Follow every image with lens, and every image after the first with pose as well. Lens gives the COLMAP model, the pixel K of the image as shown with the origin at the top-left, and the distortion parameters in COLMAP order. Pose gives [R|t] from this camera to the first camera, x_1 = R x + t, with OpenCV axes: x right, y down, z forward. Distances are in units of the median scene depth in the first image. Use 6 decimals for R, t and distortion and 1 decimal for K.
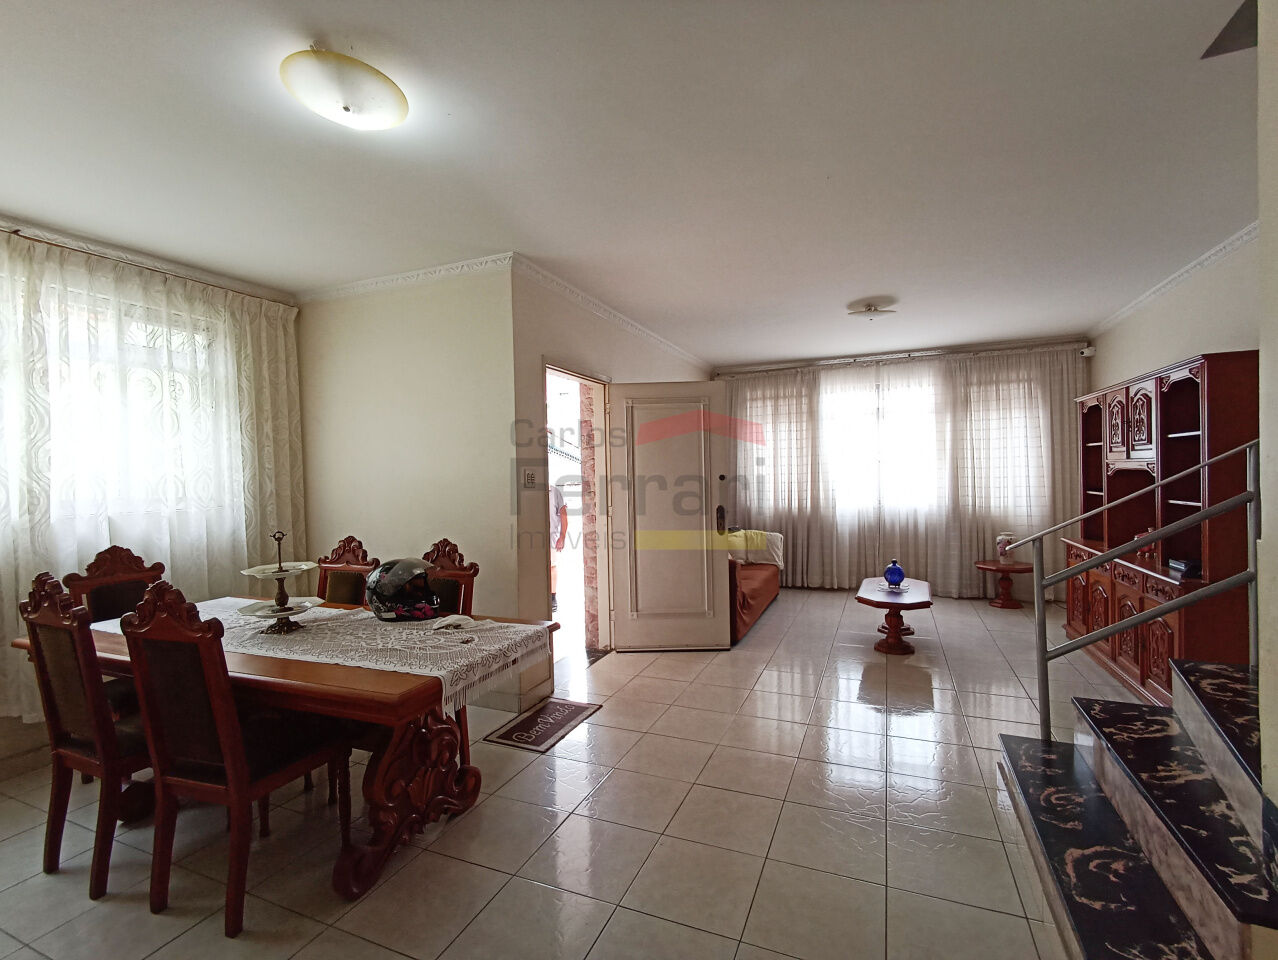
lens RADIAL K [[585.8, 0, 644.0], [0, 585.8, 483.5], [0, 0, 1]] dist [-0.003254, 0.000230]
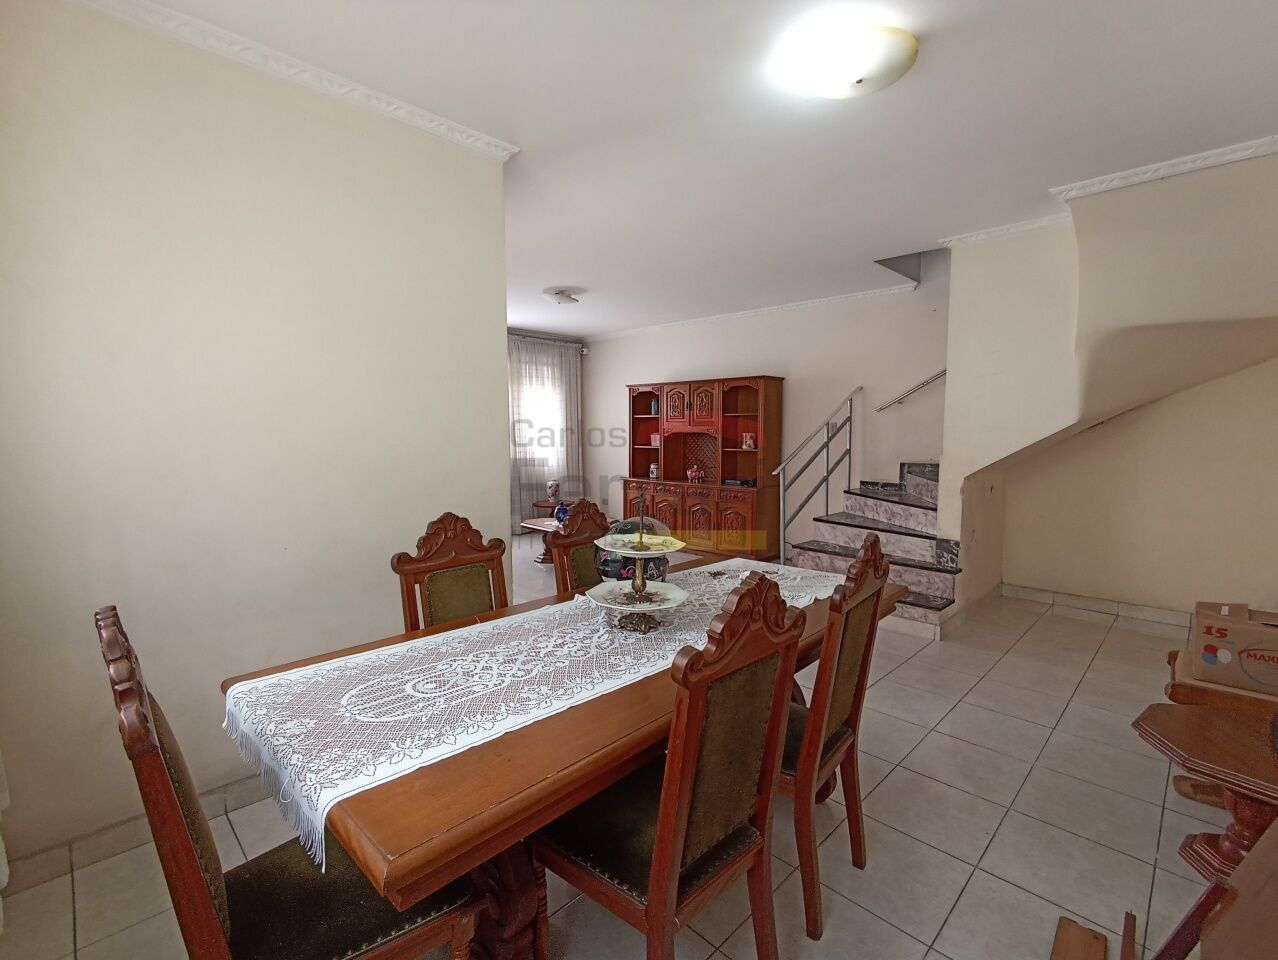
lens RADIAL K [[585.8, 0, 644.0], [0, 585.8, 483.5], [0, 0, 1]] dist [-0.003254, 0.000230]
pose [[0.368508, -0.060446, 0.927657, -0.542302], [0.007803, 0.998050, 0.061933, 0.011951], [-0.929592, -0.015584, 0.368261, 0.327001]]
